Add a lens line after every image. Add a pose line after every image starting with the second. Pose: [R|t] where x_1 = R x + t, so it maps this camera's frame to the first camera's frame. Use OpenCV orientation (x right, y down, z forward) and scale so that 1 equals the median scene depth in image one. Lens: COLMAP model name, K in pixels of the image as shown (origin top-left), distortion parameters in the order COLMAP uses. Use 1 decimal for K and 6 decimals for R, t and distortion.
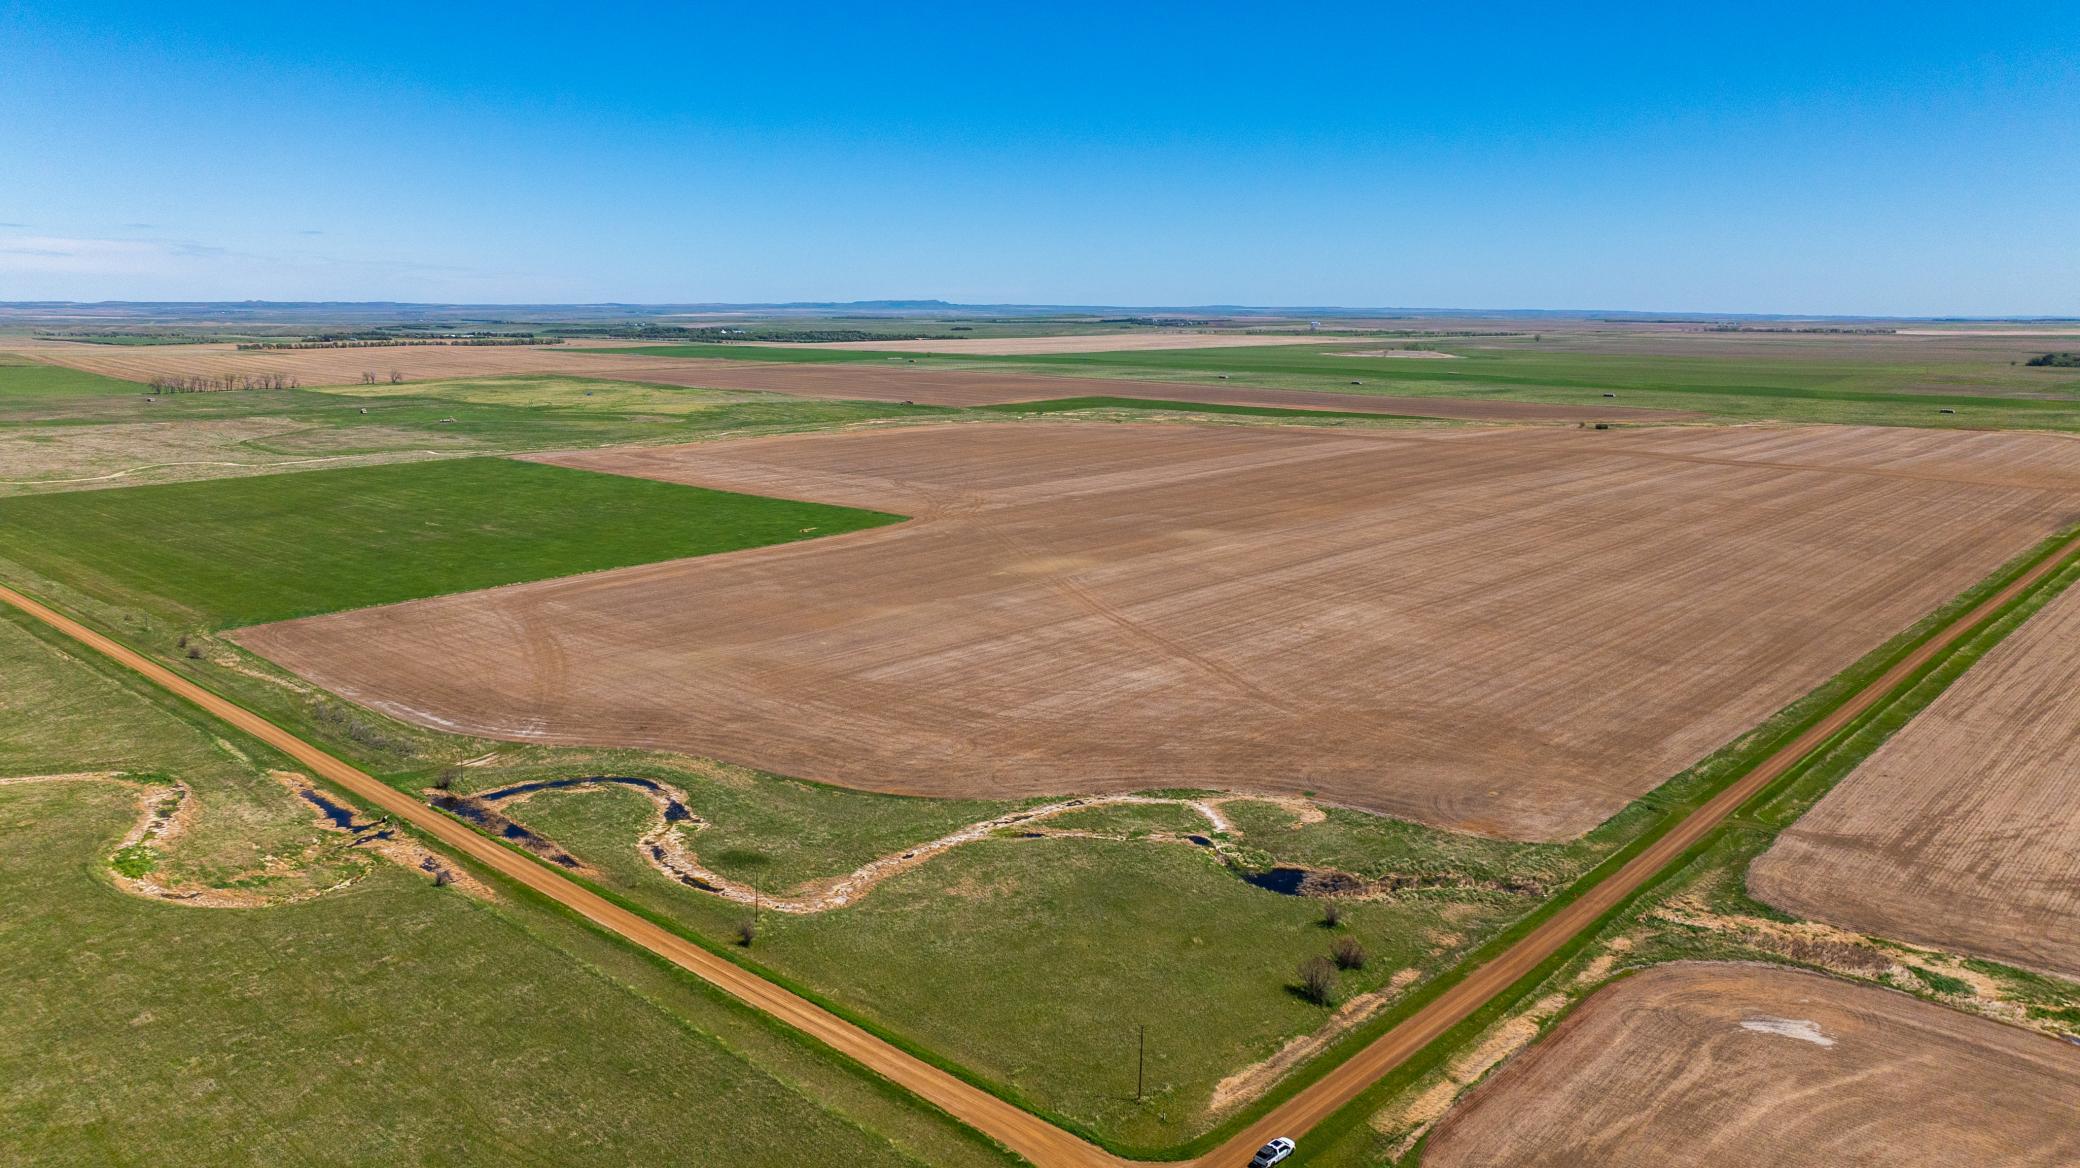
lens RADIAL K [[1465.3, 0, 1040.0], [0, 1465.3, 584.0], [0, 0, 1]] dist [-0.018234, 0.002064]
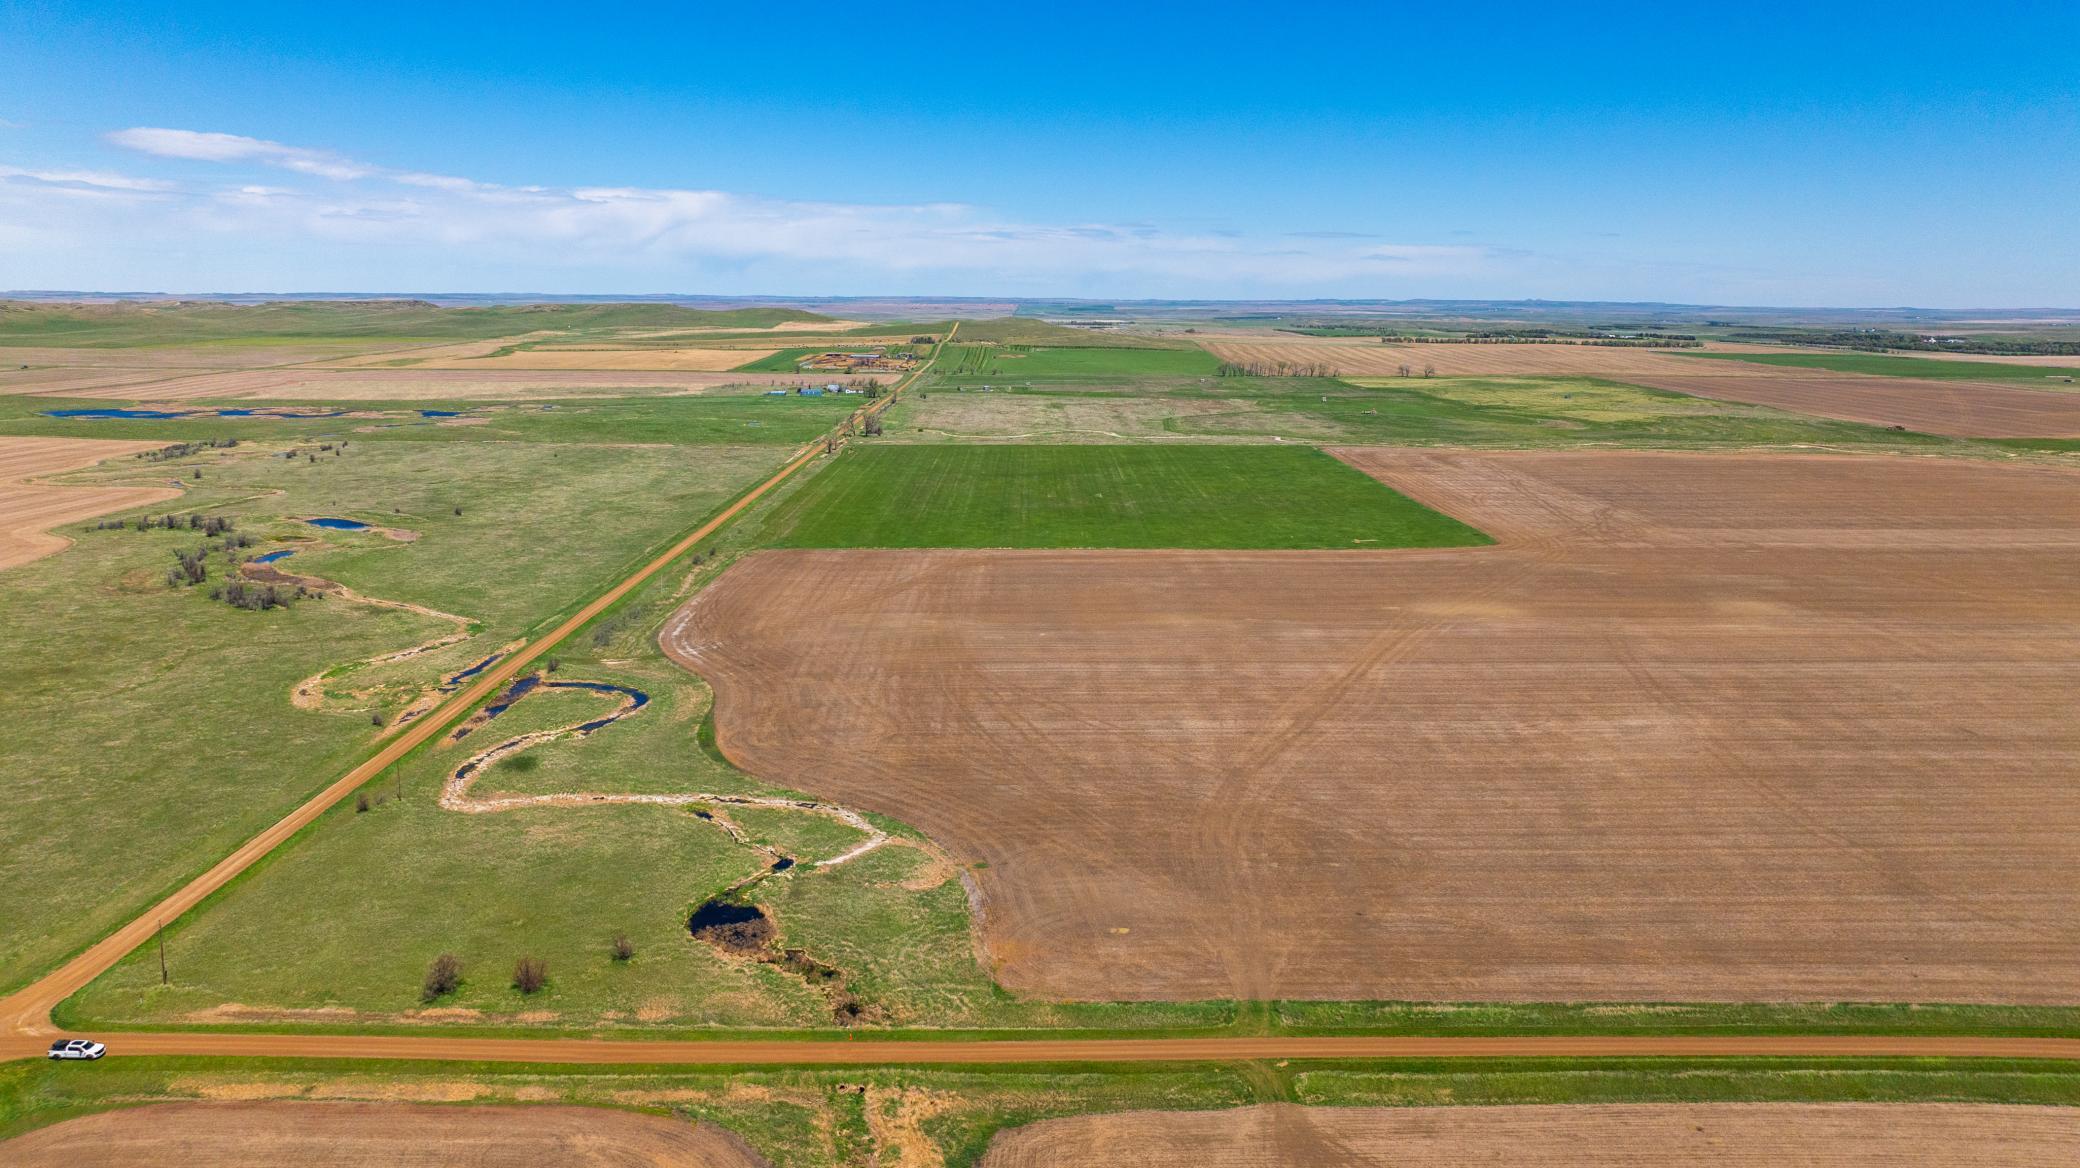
lens RADIAL K [[1465.3, 0, 1040.0], [0, 1465.3, 584.0], [0, 0, 1]] dist [-0.018234, 0.002064]
pose [[0.680208, 0.144000, -0.718736, 0.842173], [-0.144310, 0.987632, 0.061300, -0.082065], [0.718673, 0.062024, 0.692576, 0.437555]]
